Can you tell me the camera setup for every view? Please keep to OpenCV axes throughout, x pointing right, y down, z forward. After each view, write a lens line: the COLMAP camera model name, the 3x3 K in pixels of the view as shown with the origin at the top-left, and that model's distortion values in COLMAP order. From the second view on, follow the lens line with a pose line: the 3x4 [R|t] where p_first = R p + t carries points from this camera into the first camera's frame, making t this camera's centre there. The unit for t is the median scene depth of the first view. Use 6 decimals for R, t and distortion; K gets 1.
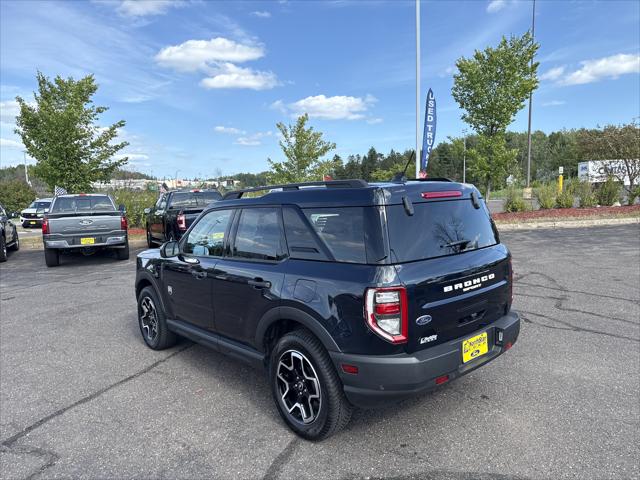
lens RADIAL K [[458.2, 0, 326.8], [0, 458.2, 244.3], [0, 0, 1]] dist [0.034648, -0.051021]
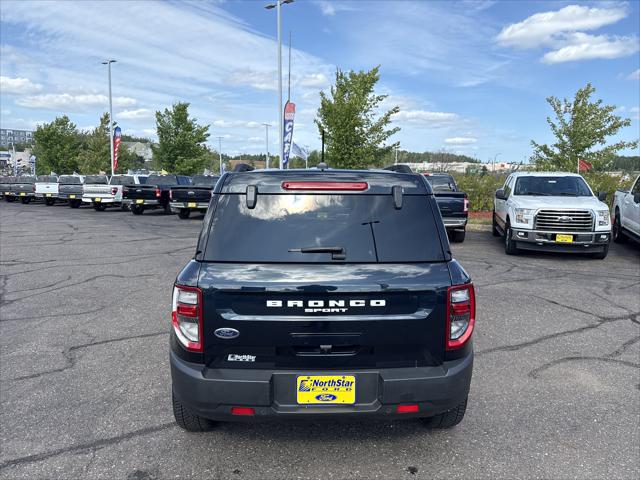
lens RADIAL K [[458.2, 0, 321.1], [0, 458.2, 242.7], [0, 0, 1]] dist [0.034648, -0.051021]
pose [[0.769914, 0.124386, -0.625908, 0.126102], [-0.104259, 0.992159, 0.068924, -0.011048], [0.629573, 0.012191, 0.776846, 0.067537]]
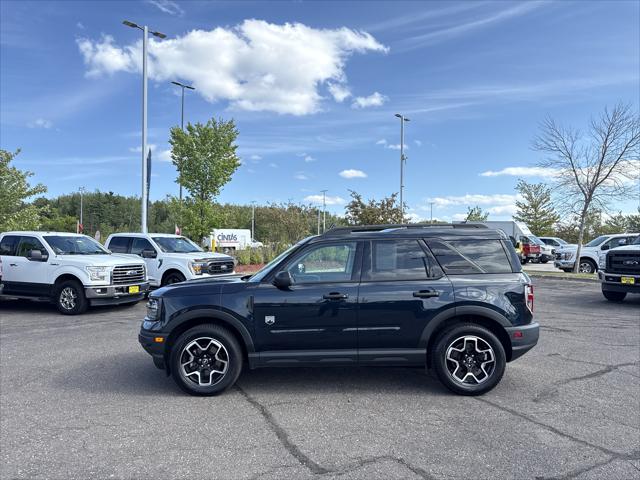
lens RADIAL K [[458.2, 0, 320.0], [0, 458.2, 238.6], [0, 0, 1]] dist [0.034648, -0.051021]
pose [[0.673807, 0.052048, 0.737072, -0.249310], [0.059200, 0.990507, -0.124063, 0.013023], [-0.736533, 0.127229, 0.664329, 0.054958]]
